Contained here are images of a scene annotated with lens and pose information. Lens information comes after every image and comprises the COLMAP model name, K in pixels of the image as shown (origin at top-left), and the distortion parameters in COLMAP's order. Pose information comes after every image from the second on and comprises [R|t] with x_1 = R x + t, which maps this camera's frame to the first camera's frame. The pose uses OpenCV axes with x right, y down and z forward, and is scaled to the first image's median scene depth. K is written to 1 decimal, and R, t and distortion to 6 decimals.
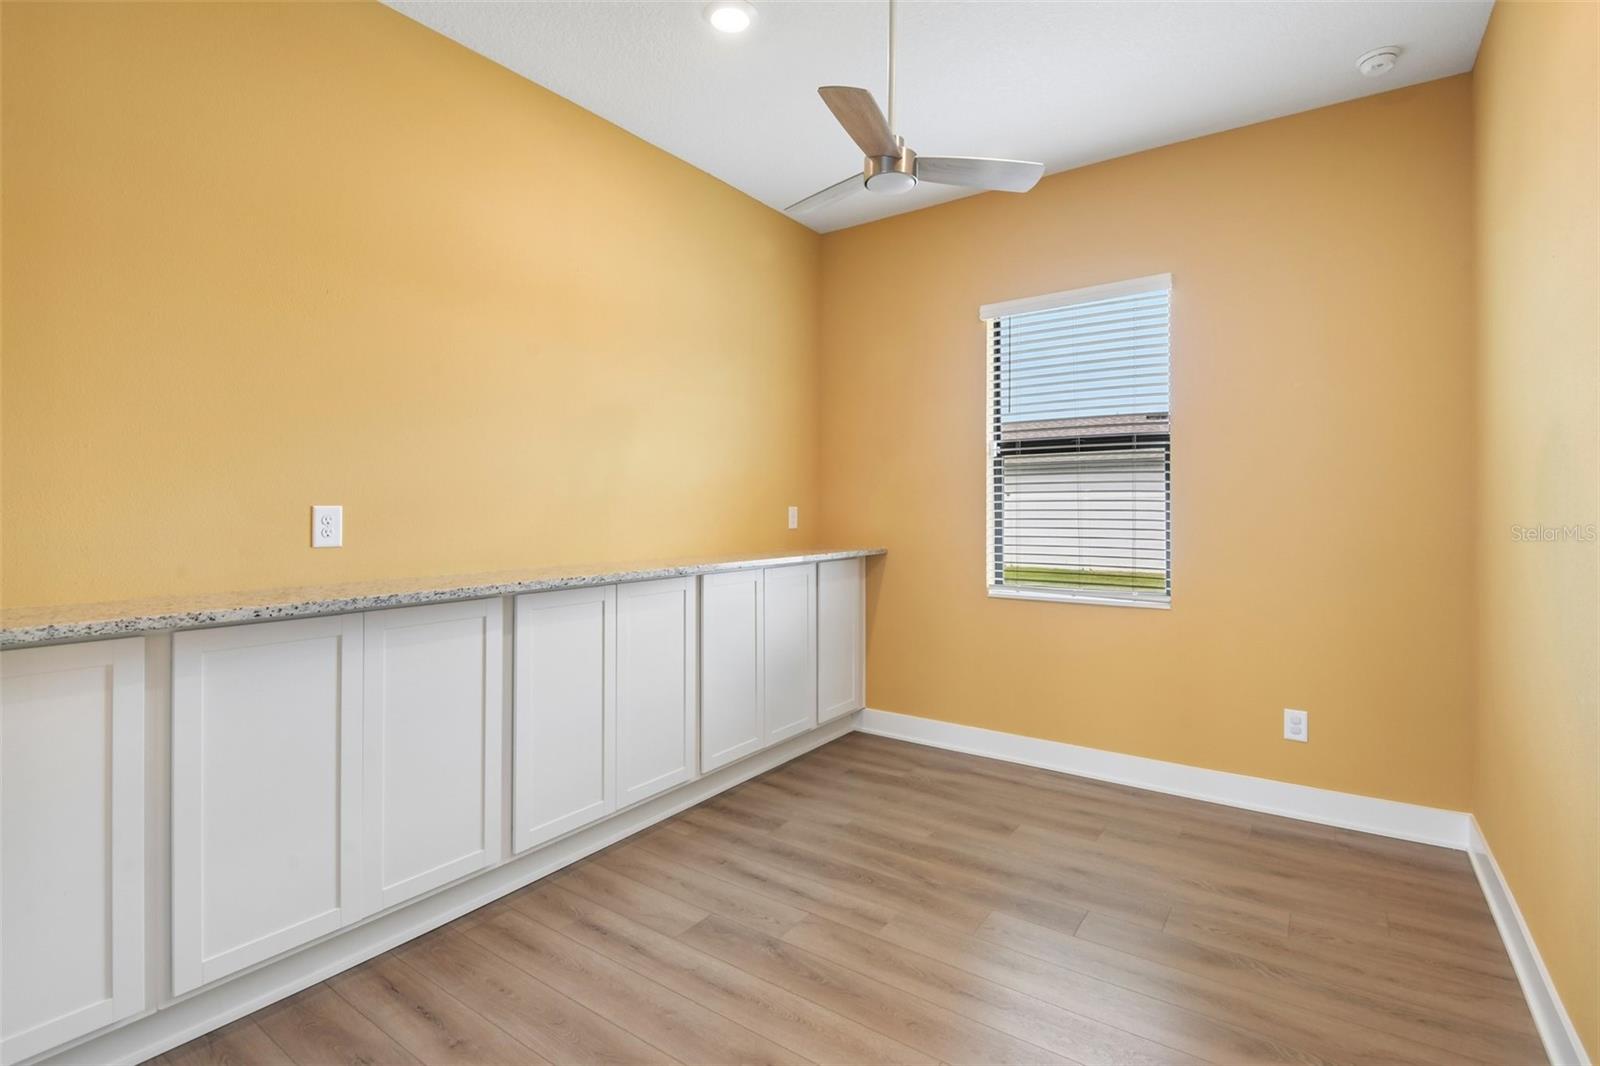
lens RADIAL K [[734.5, 0, 817.0], [0, 734.5, 503.2], [0, 0, 1]] dist [0.005225, -0.000134]
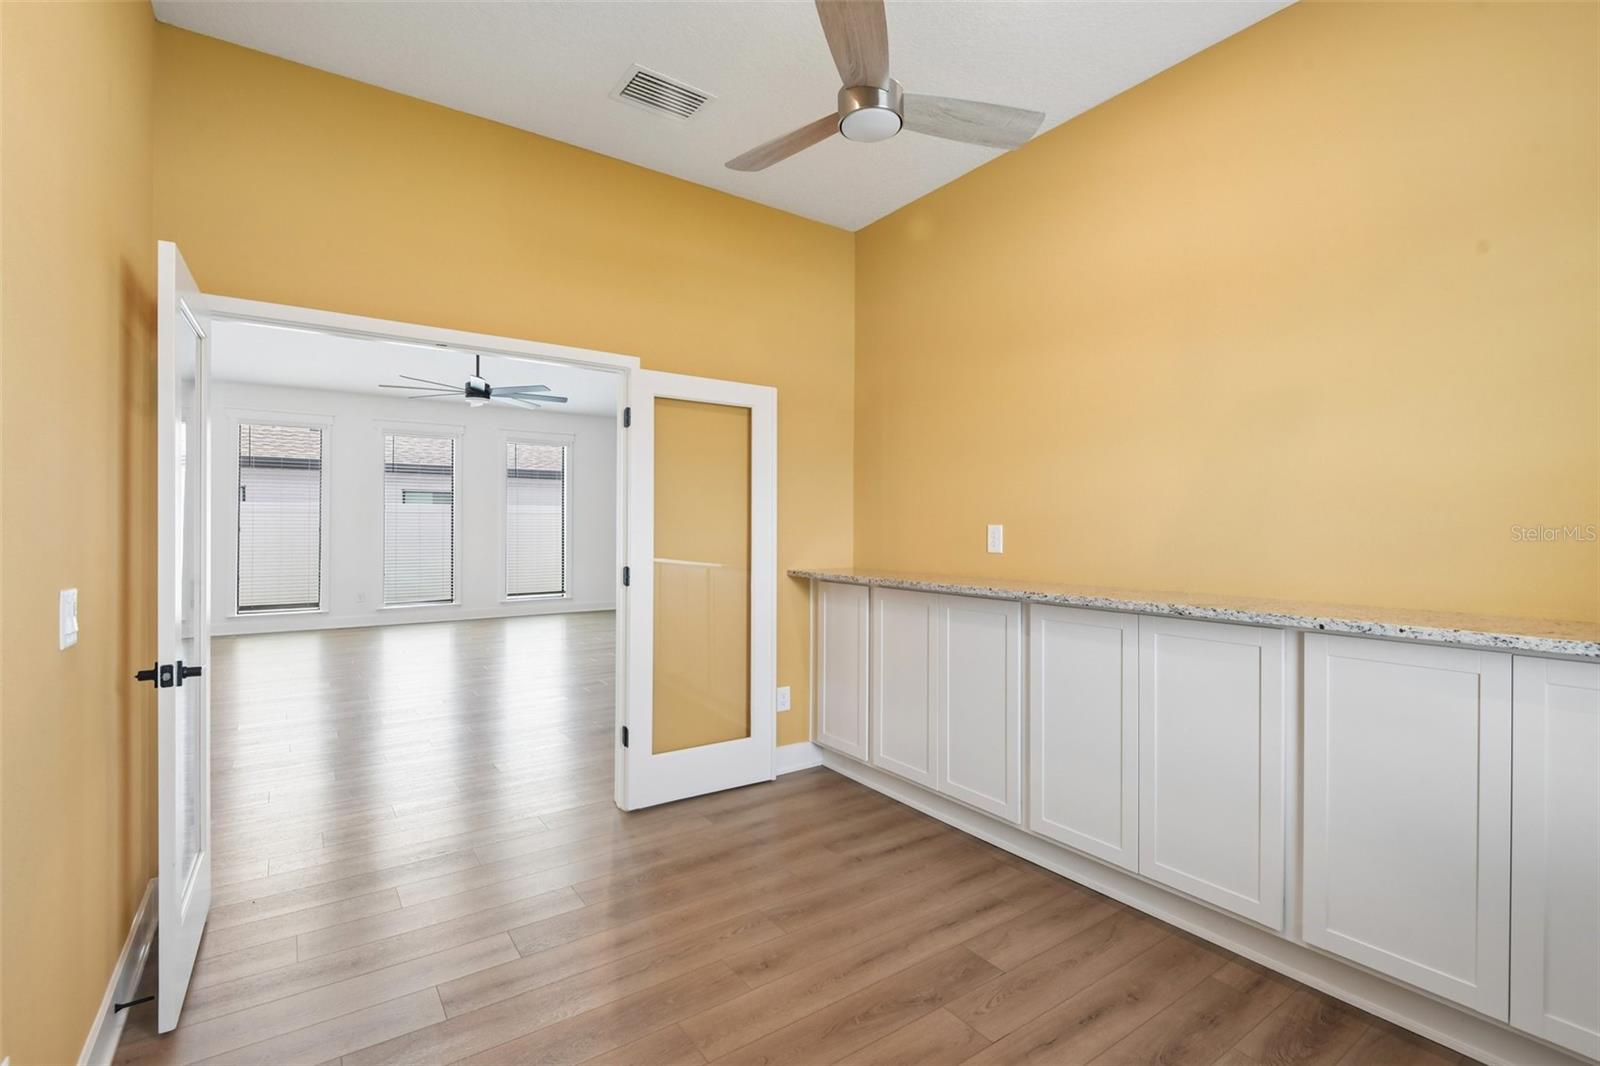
lens RADIAL K [[734.5, 0, 801.8], [0, 734.5, 525.6], [0, 0, 1]] dist [0.005225, -0.000134]
pose [[-0.345429, 0.000955, -0.938444, 0.790057], [0.008354, 0.999963, -0.002057, 0.004232], [0.938408, -0.008551, -0.345424, 1.072164]]
